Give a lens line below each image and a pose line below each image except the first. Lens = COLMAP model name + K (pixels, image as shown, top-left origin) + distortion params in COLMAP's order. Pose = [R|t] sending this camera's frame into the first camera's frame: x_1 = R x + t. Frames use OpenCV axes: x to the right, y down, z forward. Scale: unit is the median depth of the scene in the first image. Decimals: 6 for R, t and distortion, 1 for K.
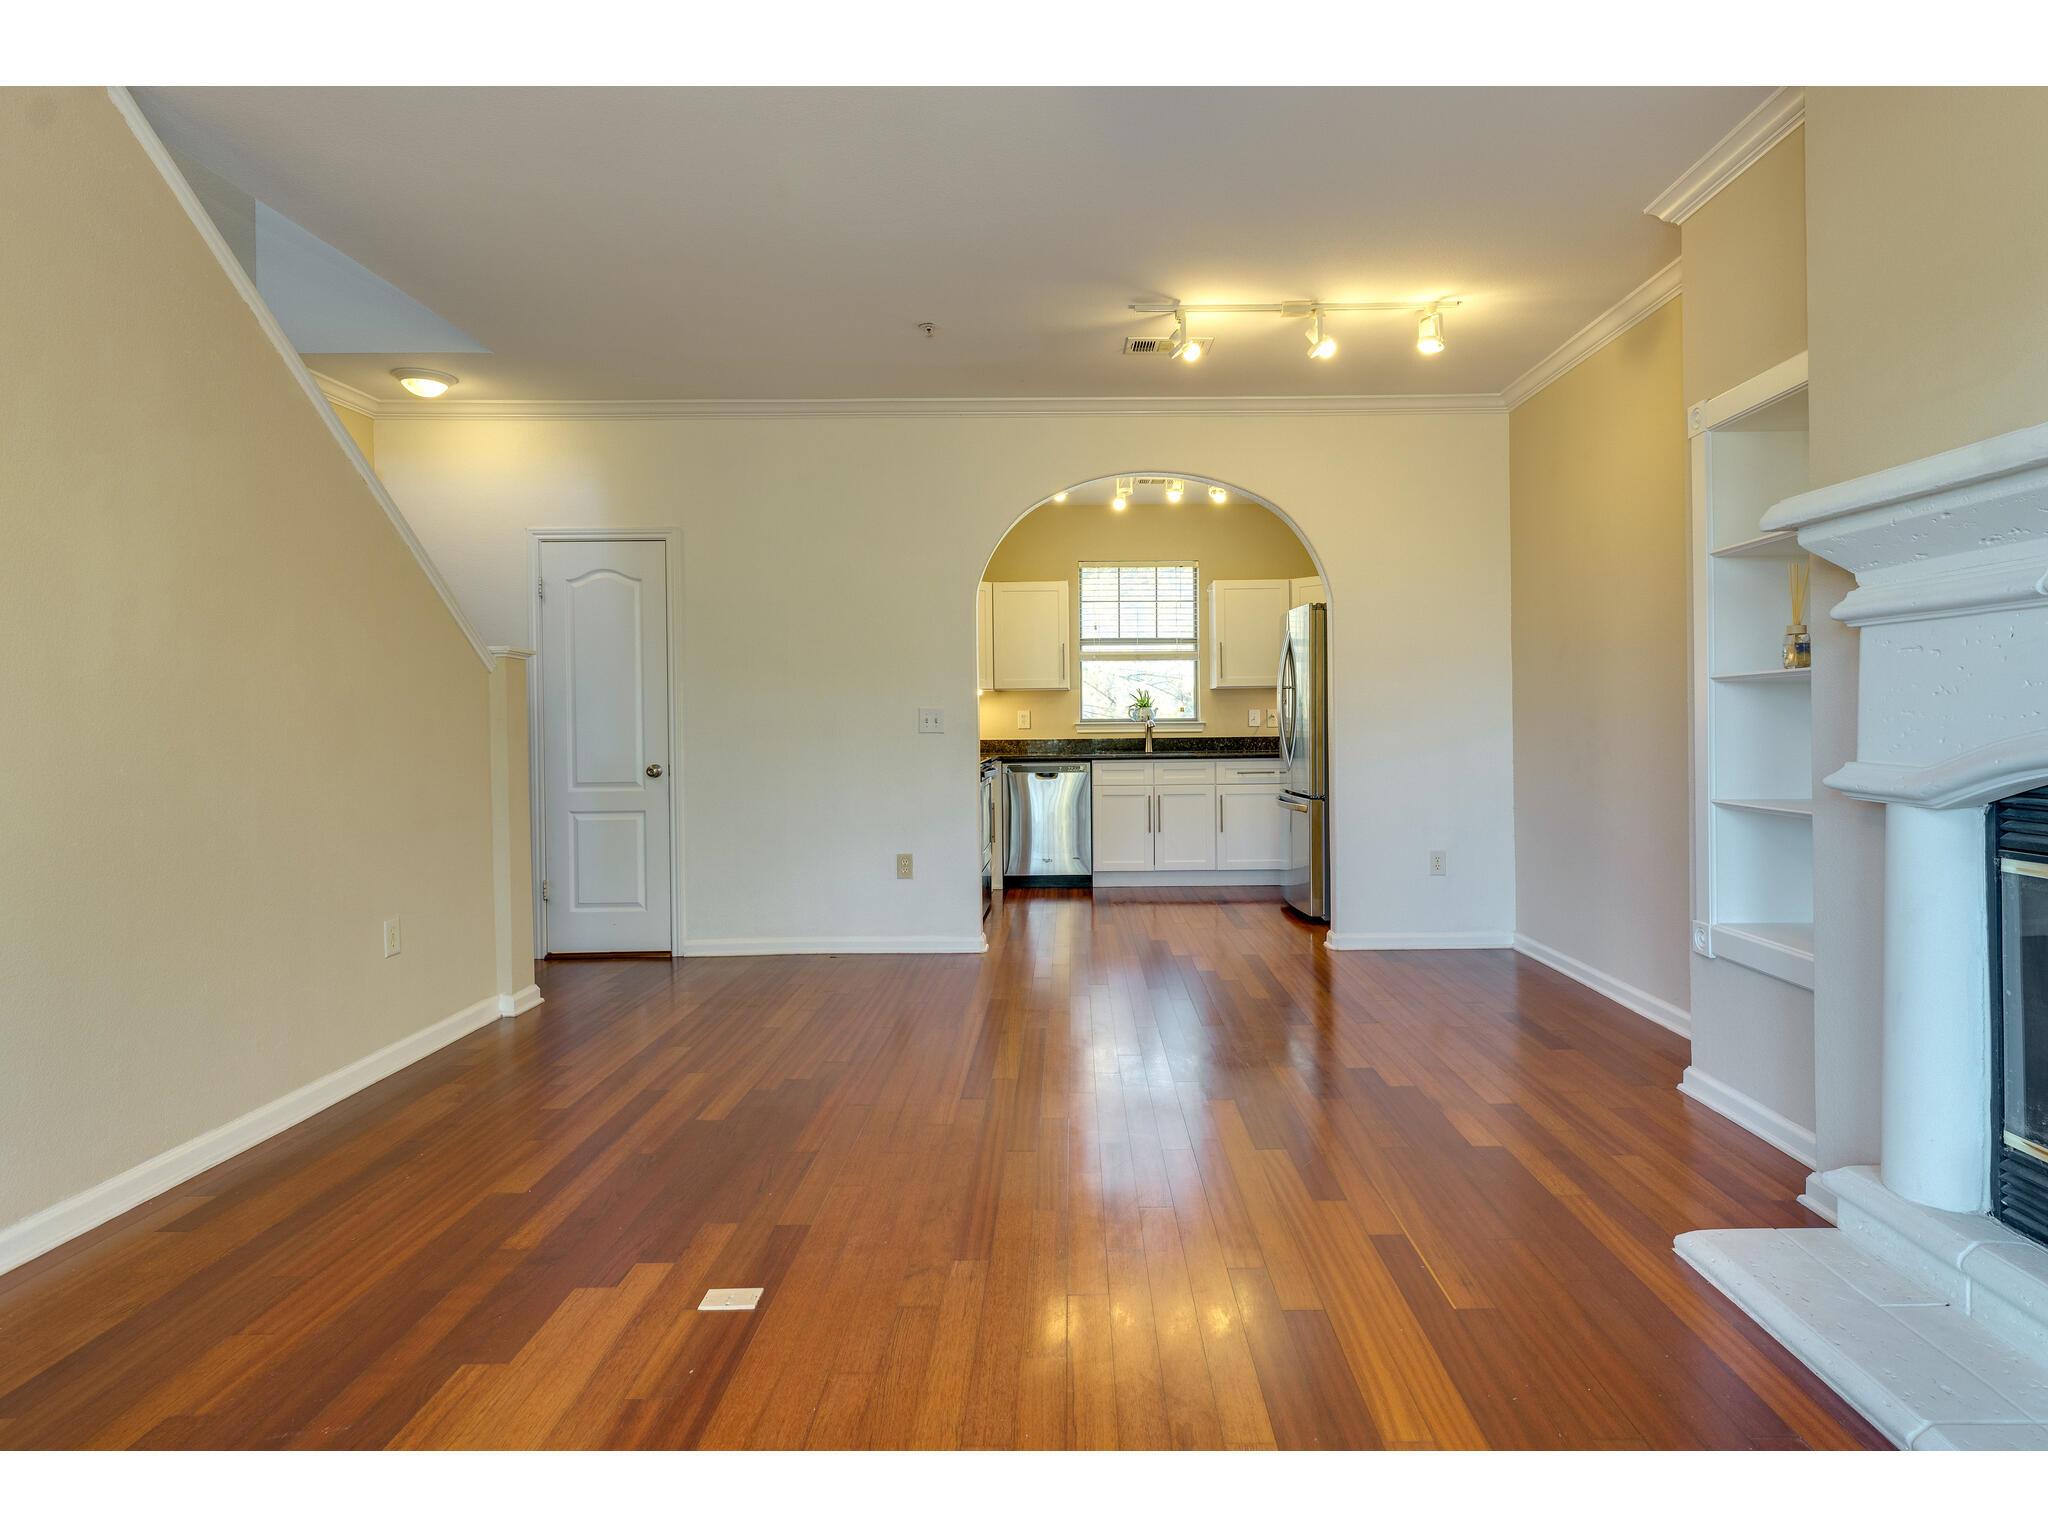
lens RADIAL K [[1122.3, 0, 1083.0], [0, 1122.3, 728.8], [0, 0, 1]] dist [0.002199, 0.000386]
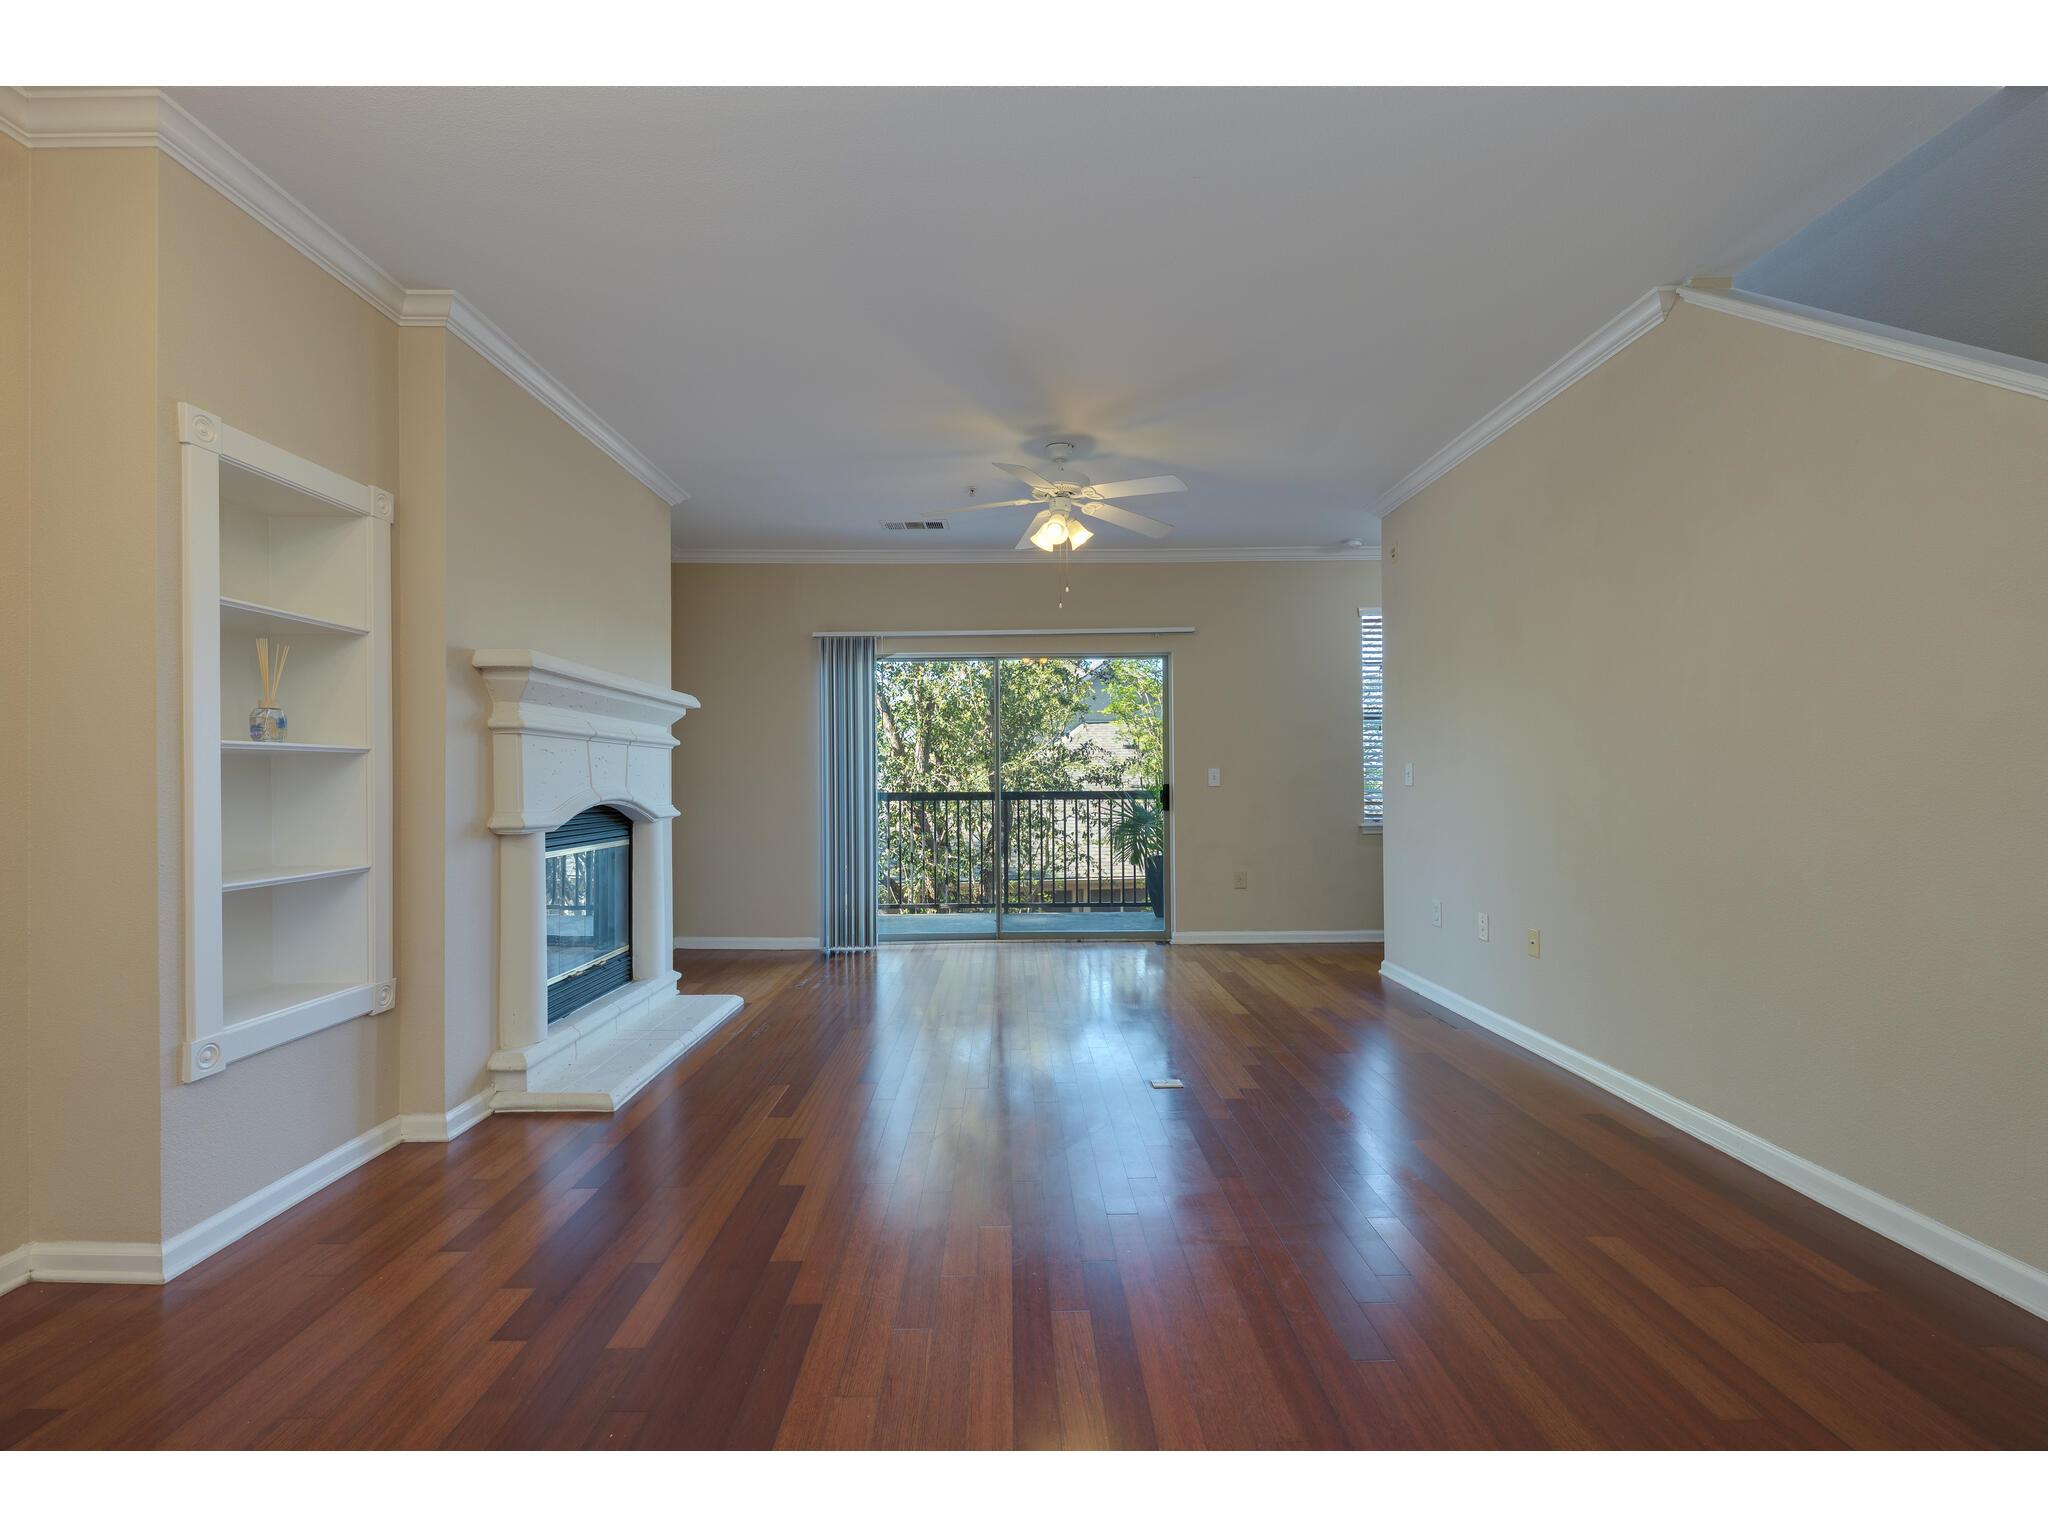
lens RADIAL K [[899.5, 0, 1011.9], [0, 899.5, 778.0], [0, 0, 1]] dist [-0.000200, -0.000325]
pose [[-0.999832, 0.017767, 0.004461, -0.022106], [0.017788, 0.999831, 0.004572, -0.005092], [-0.004379, 0.004651, -0.999980, 0.798507]]
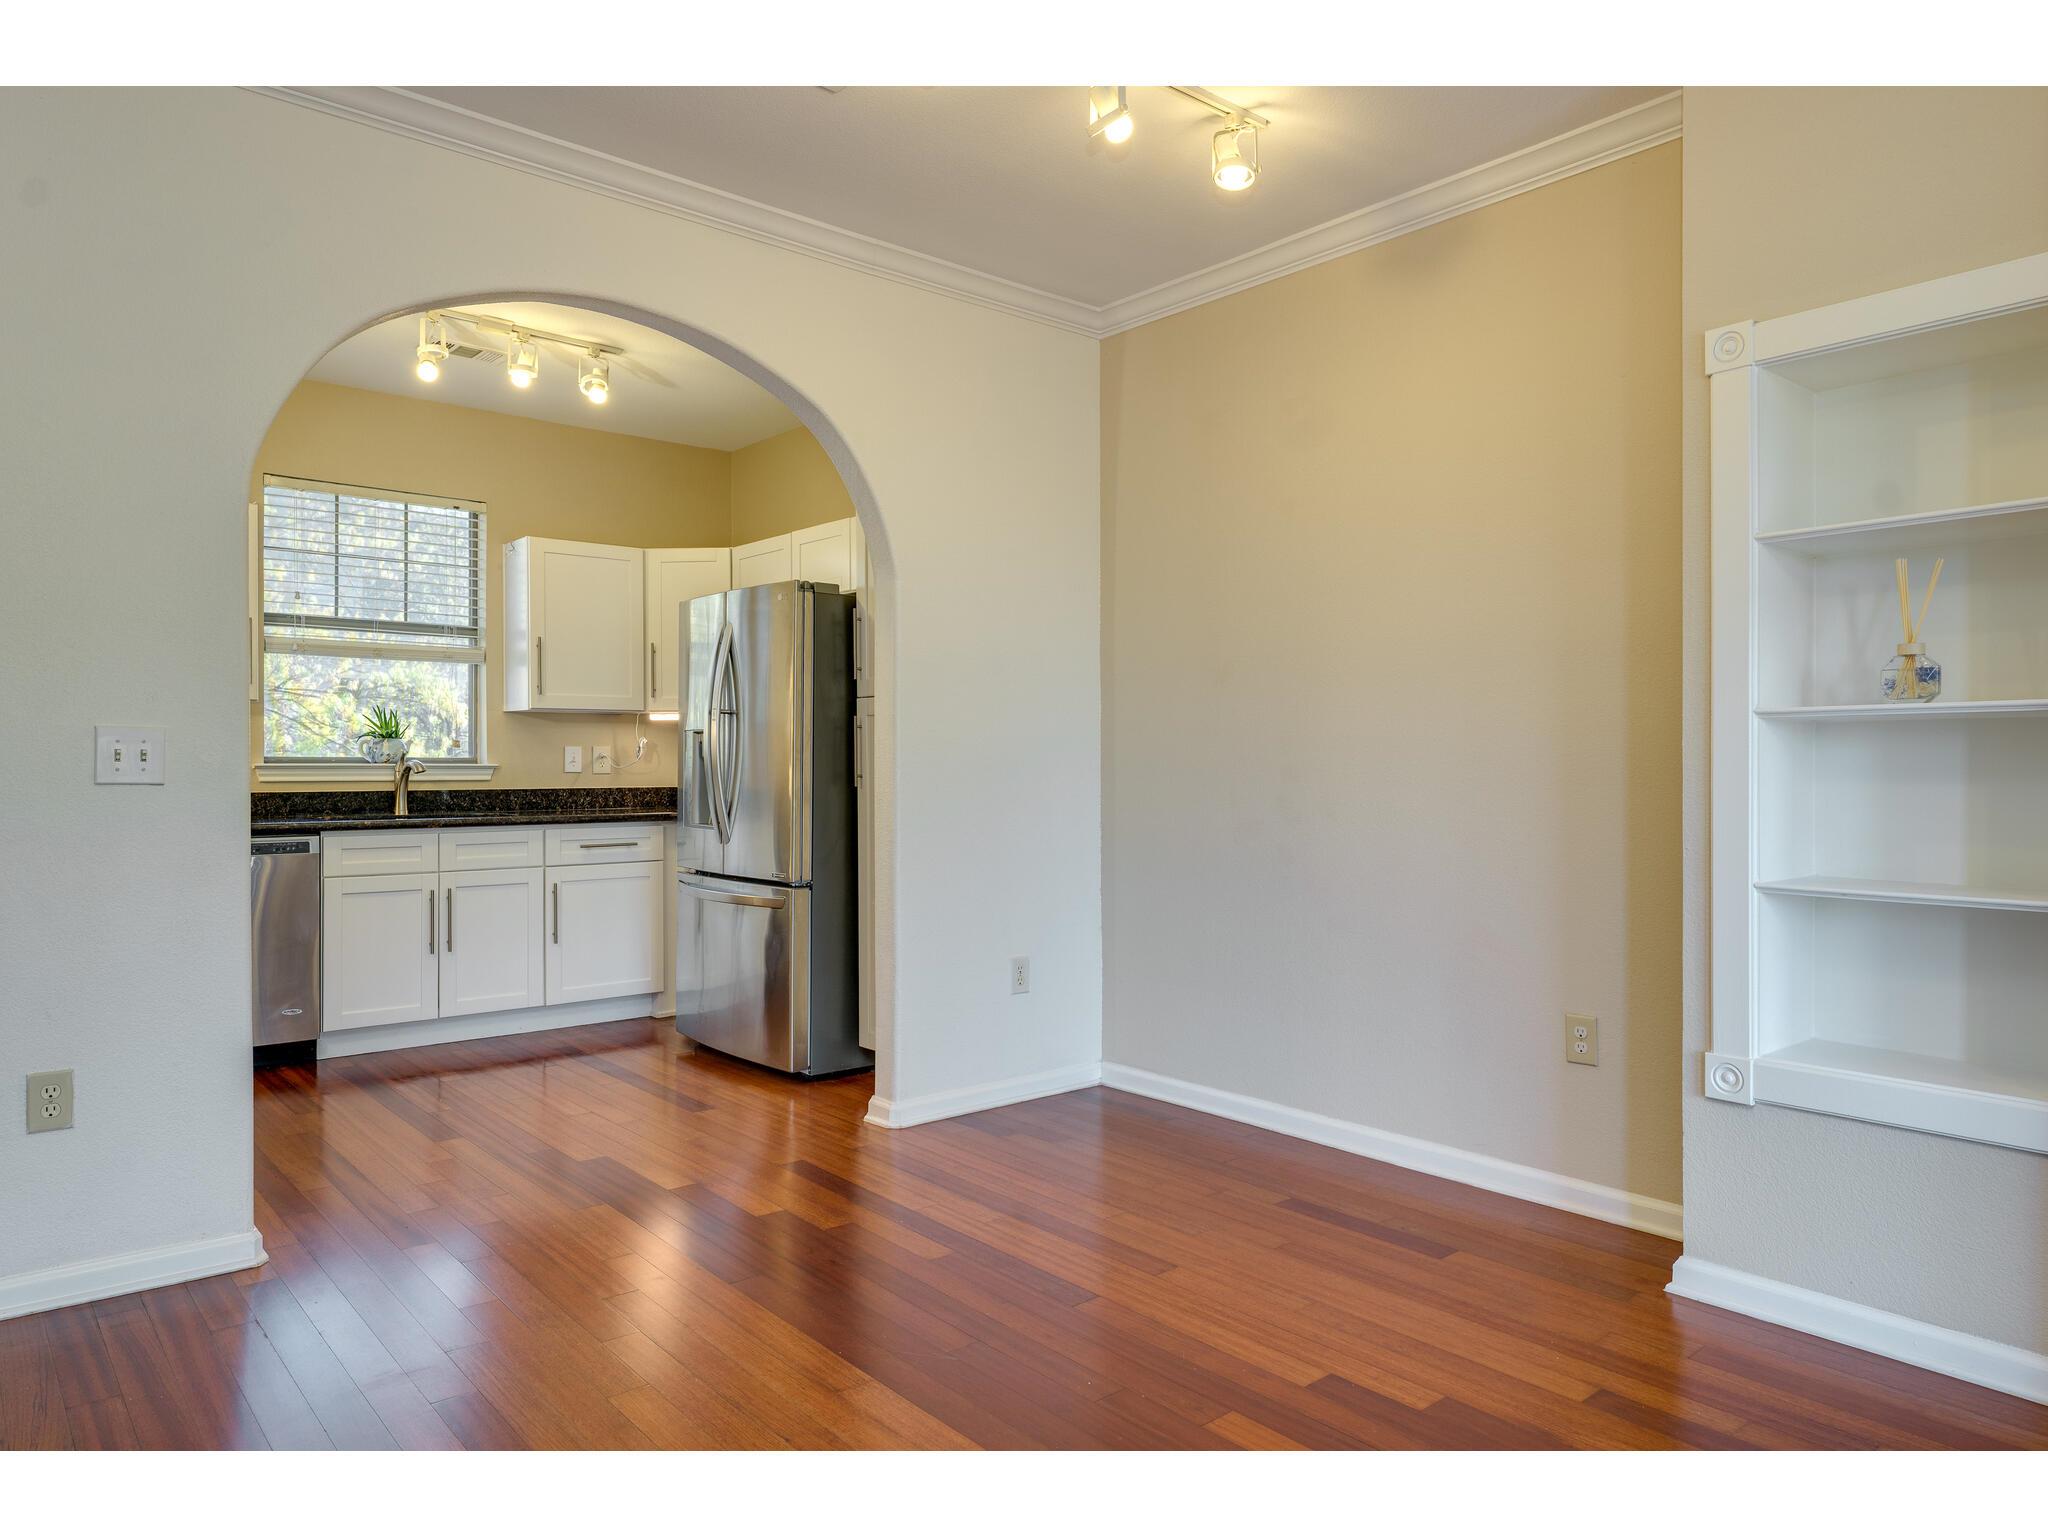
lens RADIAL K [[1308.3, 0, 1022.9], [0, 1308.3, 771.4], [0, 0, 1]] dist [-0.000468, -0.000171]
pose [[0.767541, 0.006633, 0.640965, -0.155951], [-0.005037, 0.999978, -0.004316, -0.000774], [-0.640980, 0.000085, 0.767558, 0.312830]]
